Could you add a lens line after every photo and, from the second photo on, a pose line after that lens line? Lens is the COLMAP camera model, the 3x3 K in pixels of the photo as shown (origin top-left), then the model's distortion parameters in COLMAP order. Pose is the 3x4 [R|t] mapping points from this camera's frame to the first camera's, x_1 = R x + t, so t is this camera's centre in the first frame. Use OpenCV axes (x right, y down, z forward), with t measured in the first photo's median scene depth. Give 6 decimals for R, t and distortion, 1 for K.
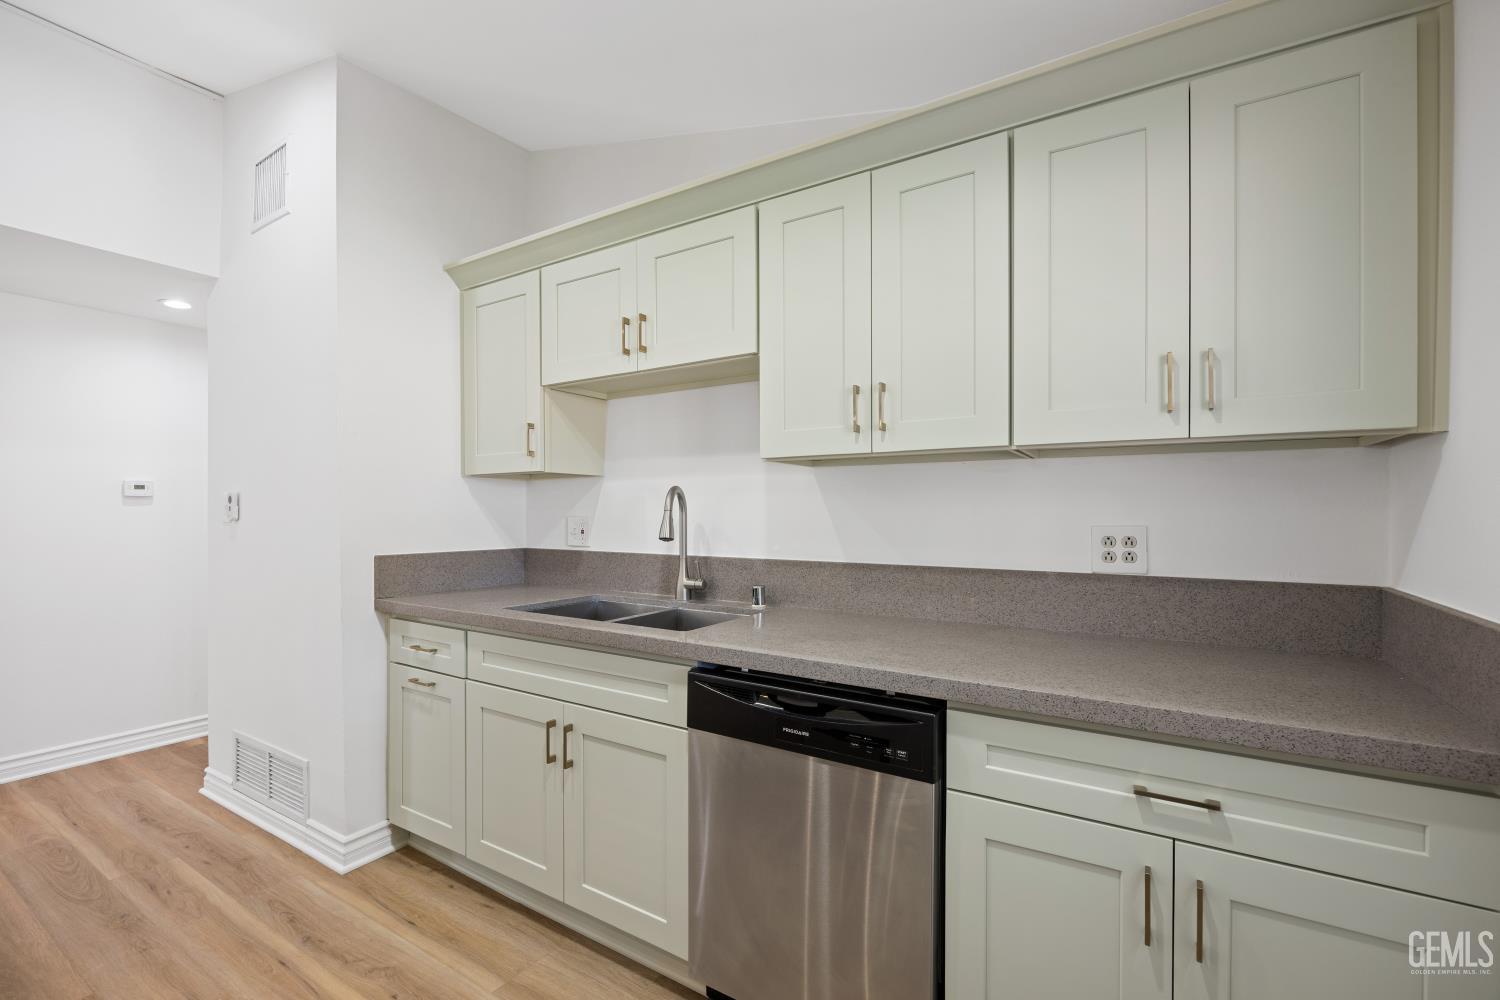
lens RADIAL K [[643.9, 0, 751.3], [0, 643.9, 502.5], [0, 0, 1]] dist [-0.018053, 0.001867]
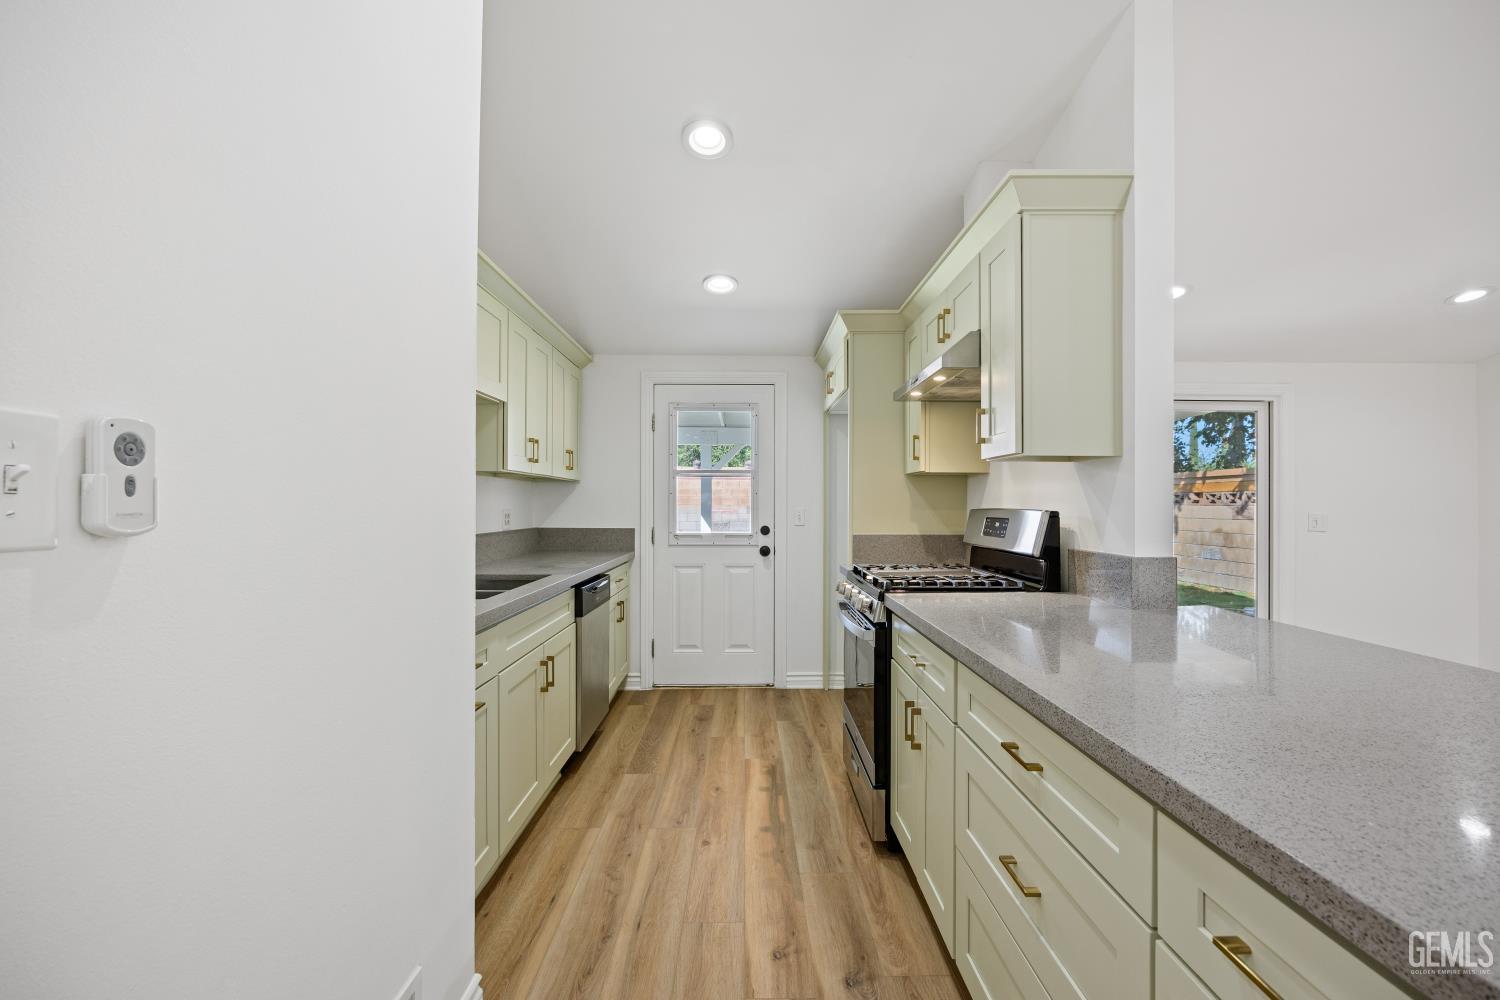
lens RADIAL K [[643.9, 0, 769.1], [0, 643.9, 497.6], [0, 0, 1]] dist [-0.018053, 0.001867]
pose [[-0.553636, 0.006417, 0.832734, -1.708676], [-0.023837, 0.999438, -0.023550, 0.020507], [-0.832417, -0.032888, -0.553173, 1.388047]]
